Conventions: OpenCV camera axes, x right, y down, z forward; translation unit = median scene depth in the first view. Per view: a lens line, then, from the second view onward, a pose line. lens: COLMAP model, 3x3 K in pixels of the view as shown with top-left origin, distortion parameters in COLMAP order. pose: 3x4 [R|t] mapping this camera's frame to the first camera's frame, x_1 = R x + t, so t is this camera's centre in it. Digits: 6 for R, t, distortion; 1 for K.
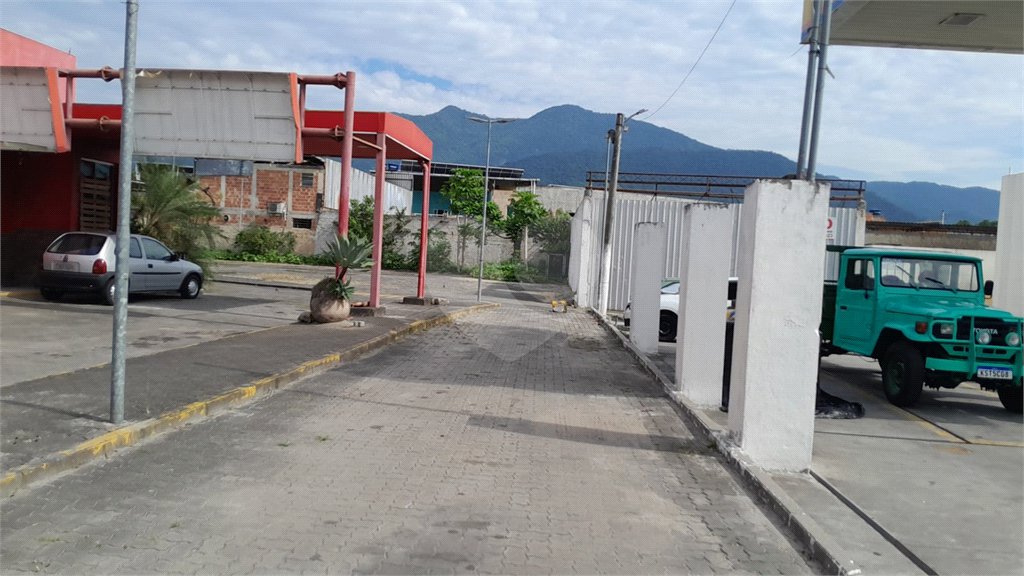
lens RADIAL K [[781.8, 0, 506.0], [0, 781.8, 290.8], [0, 0, 1]] dist [0.066171, -0.166021]
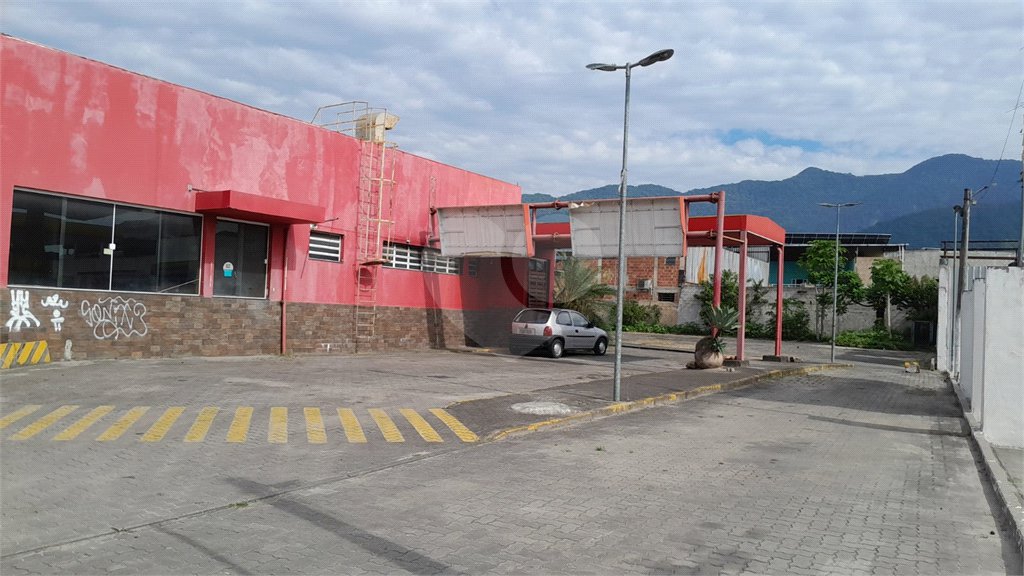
lens RADIAL K [[781.8, 0, 506.0], [0, 781.8, 290.8], [0, 0, 1]] dist [0.066171, -0.166021]
pose [[0.903296, -0.030684, -0.427919, 0.036519], [-0.008721, 0.995920, -0.089822, 0.021453], [0.428929, 0.084867, 0.899343, -0.299012]]
